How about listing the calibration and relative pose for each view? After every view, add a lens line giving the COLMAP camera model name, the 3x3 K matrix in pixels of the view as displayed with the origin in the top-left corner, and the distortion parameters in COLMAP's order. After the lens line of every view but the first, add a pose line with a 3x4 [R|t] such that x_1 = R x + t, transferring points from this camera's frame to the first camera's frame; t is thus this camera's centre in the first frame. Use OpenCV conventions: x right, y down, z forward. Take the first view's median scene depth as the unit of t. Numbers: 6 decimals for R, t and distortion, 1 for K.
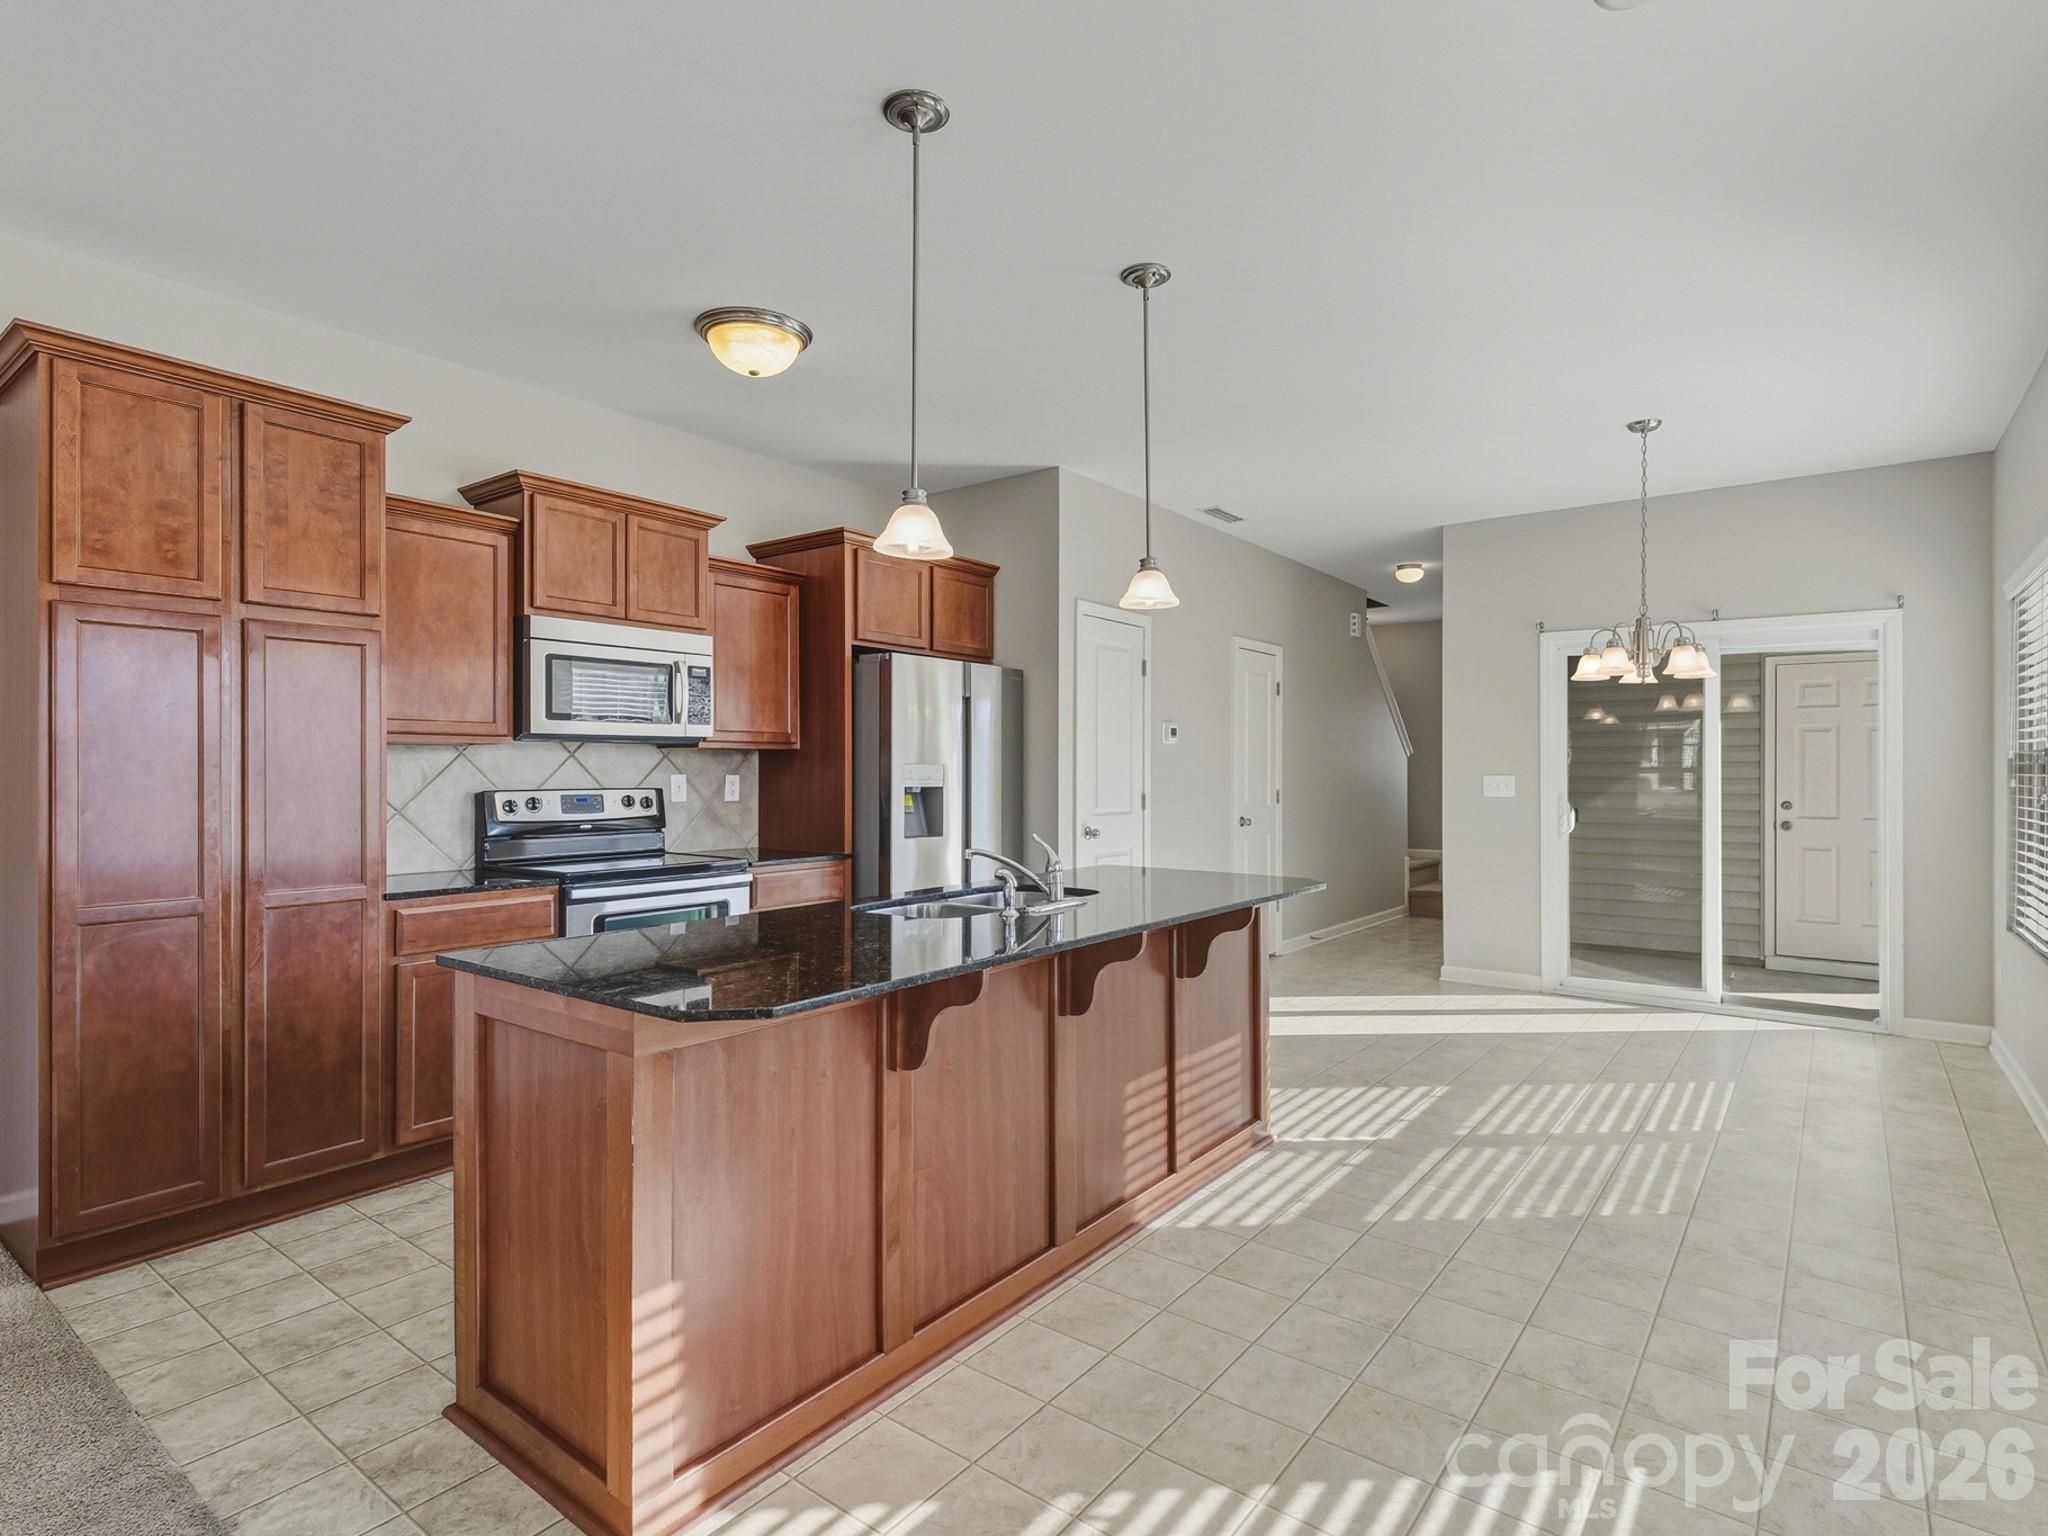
lens RADIAL K [[1033.1, 0, 1049.8], [0, 1033.1, 771.8], [0, 0, 1]] dist [0.039721, -0.000754]
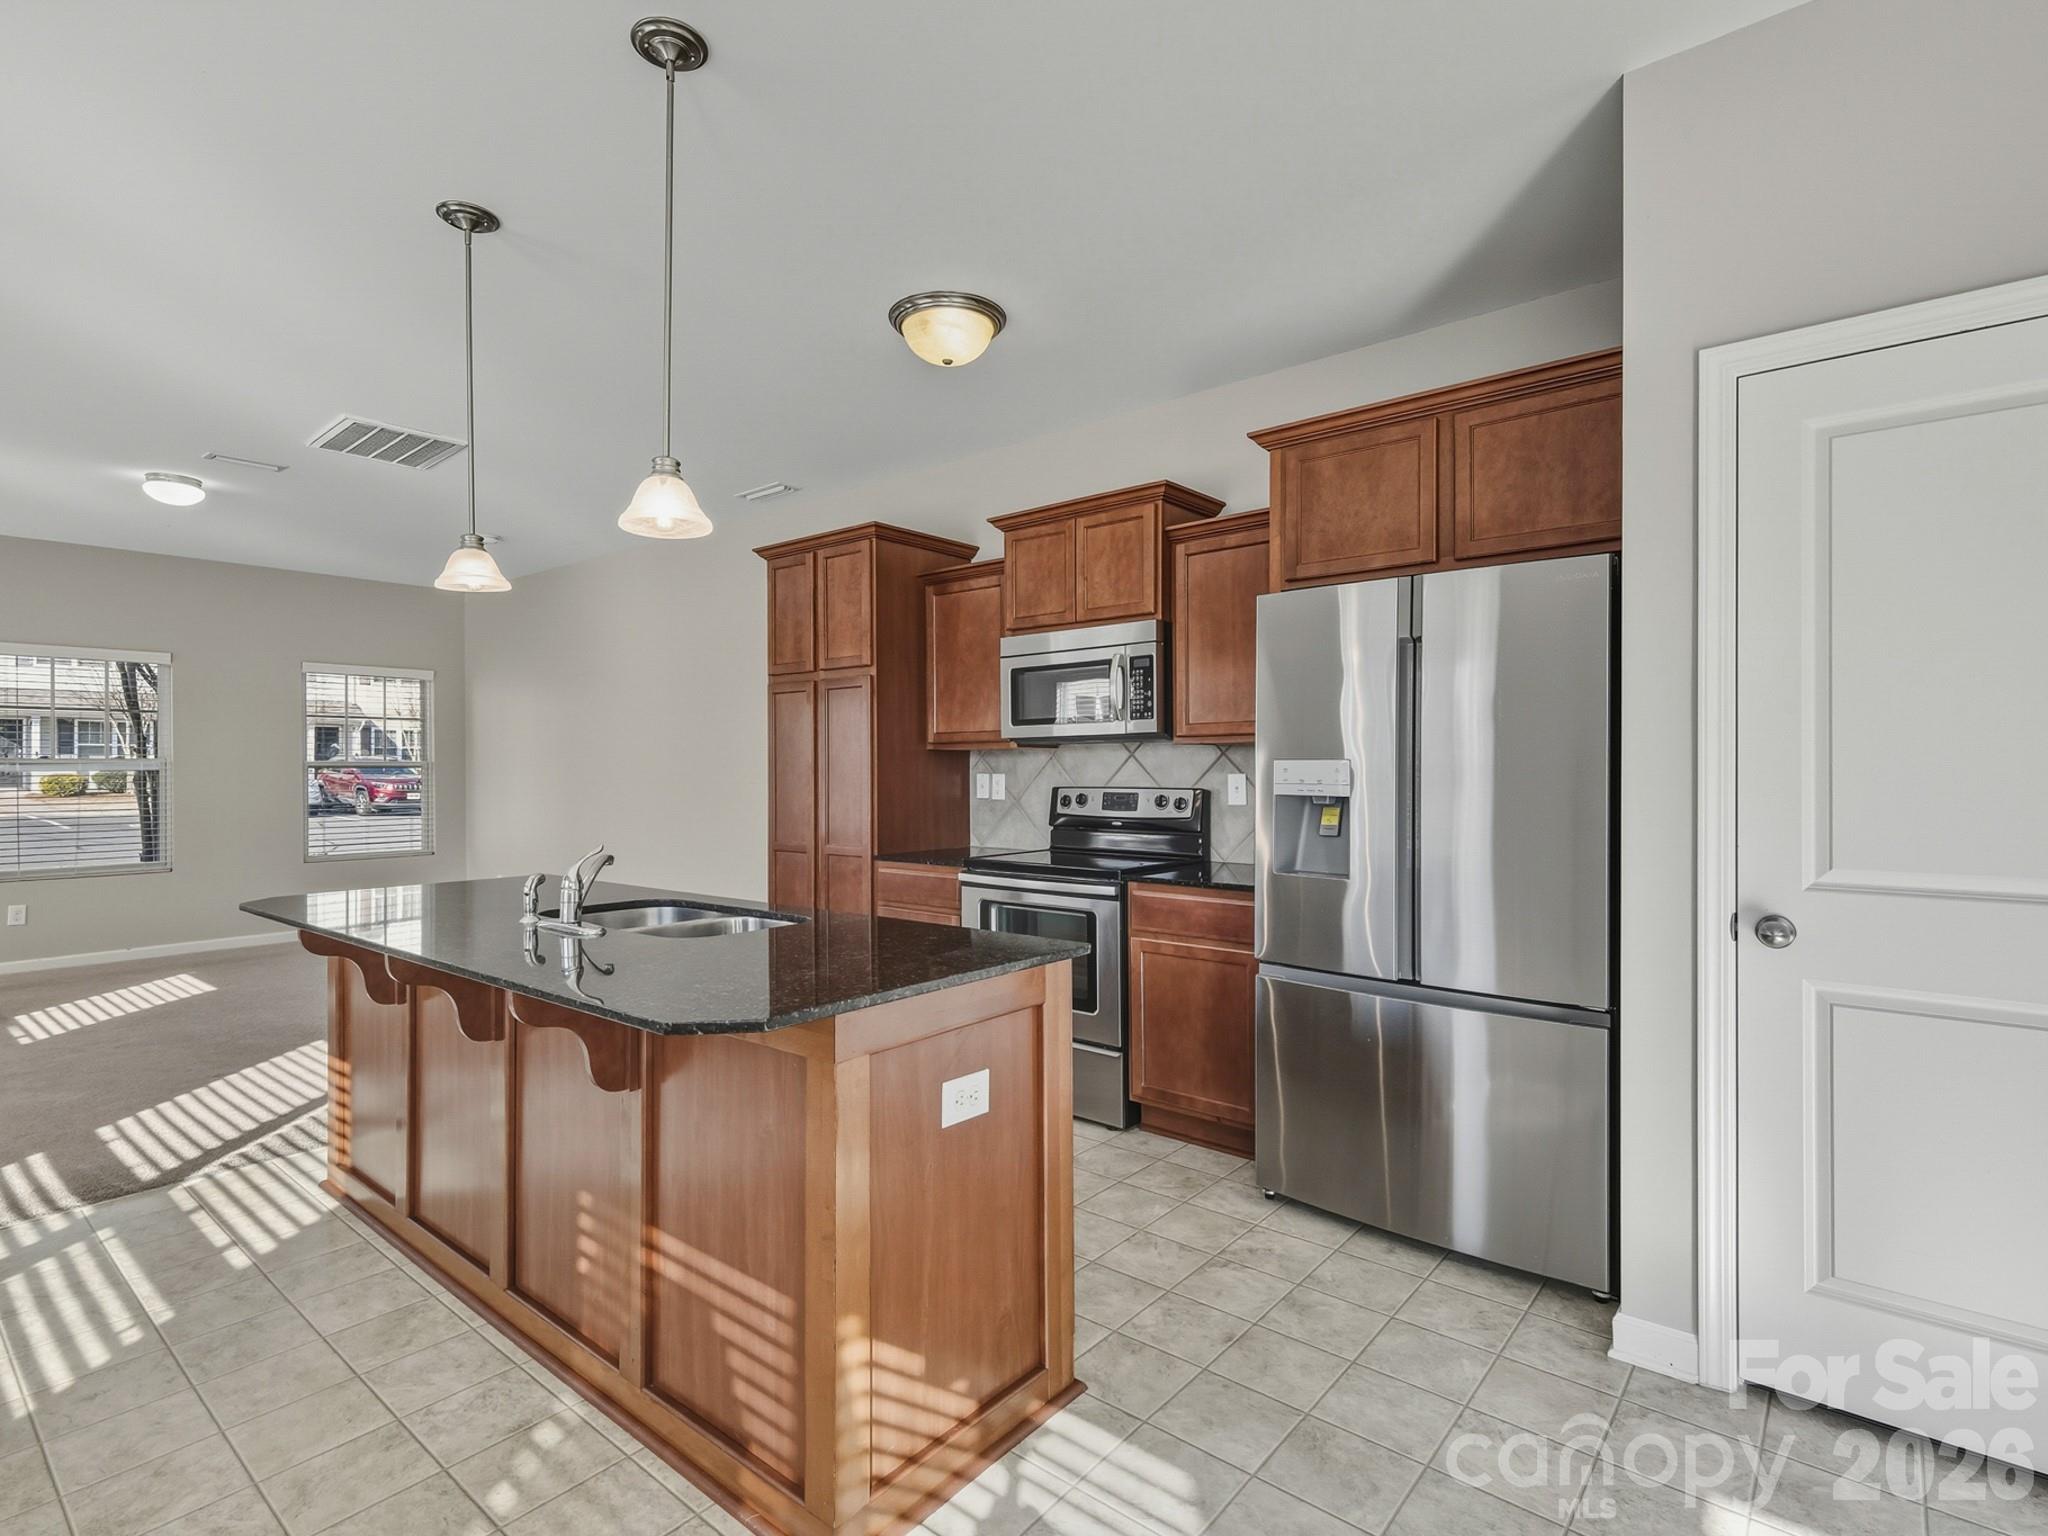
lens RADIAL K [[1007.4, 0, 1014.3], [0, 1007.4, 771.1], [0, 0, 1]] dist [0.034944, -0.016191]
pose [[-0.054839, 0.004700, -0.998484, 0.597538], [0.002318, 0.999987, 0.004580, -0.005047], [0.998493, -0.002063, -0.054849, 1.009614]]
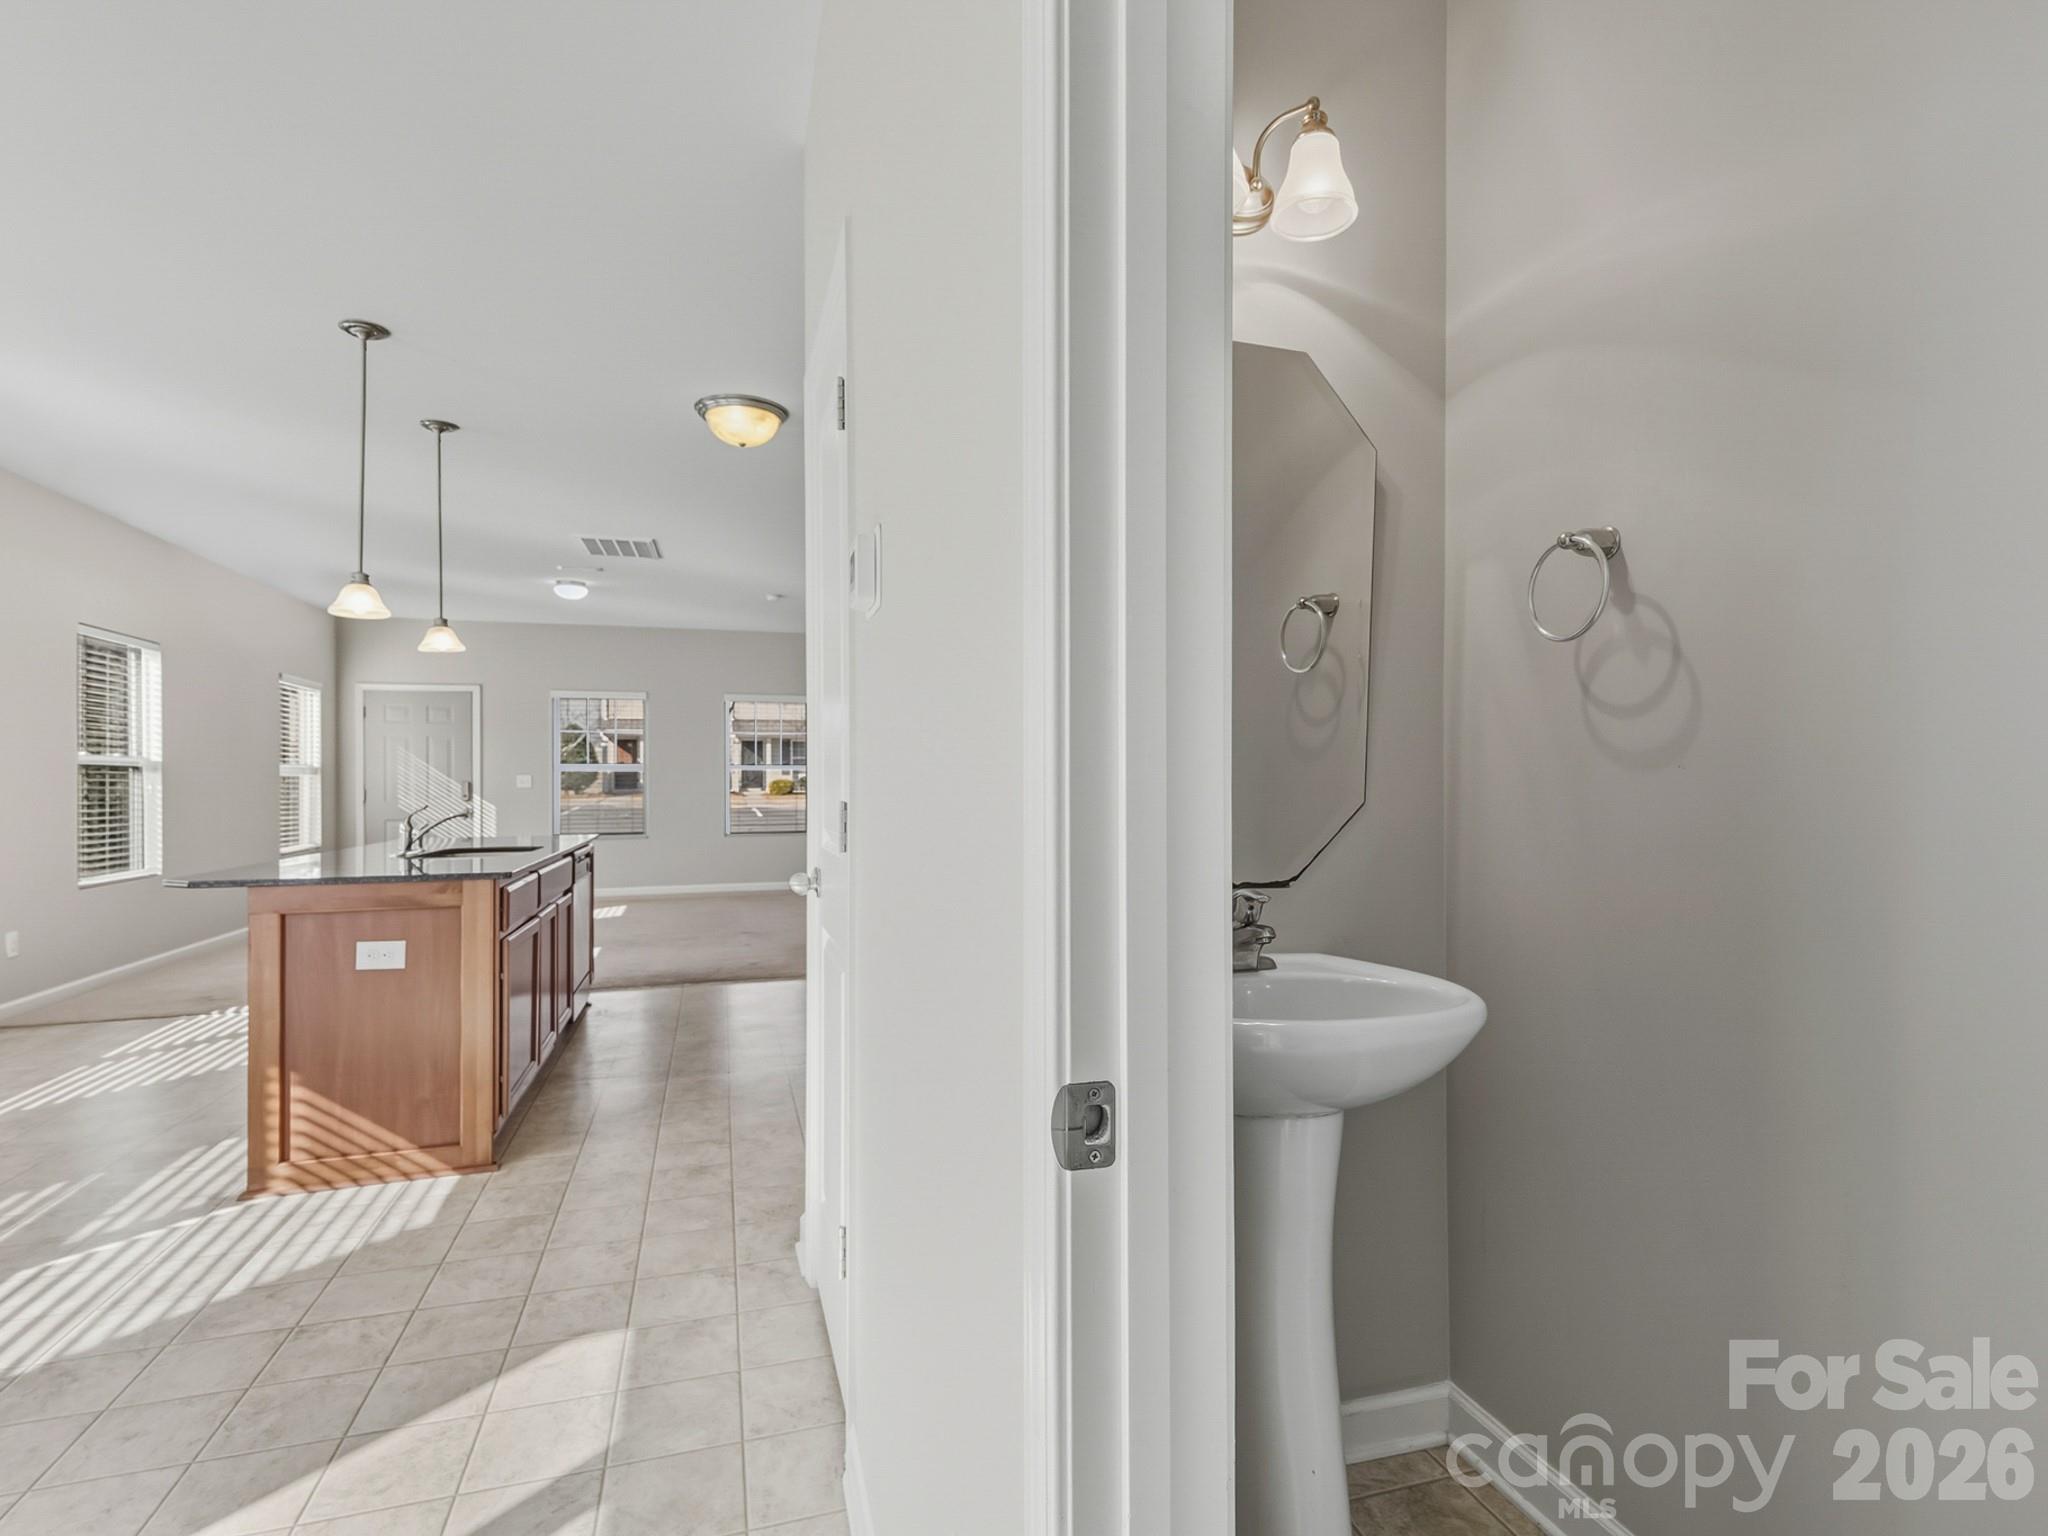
lens RADIAL K [[1020.2, 0, 1035.2], [0, 1020.2, 773.7], [0, 0, 1]] dist [0.004496, -0.000328]
pose [[-0.582031, 0.000301, -0.813166, 0.464706], [0.004098, 0.999988, -0.002563, 0.017204], [0.813156, -0.004824, -0.582026, 1.818516]]
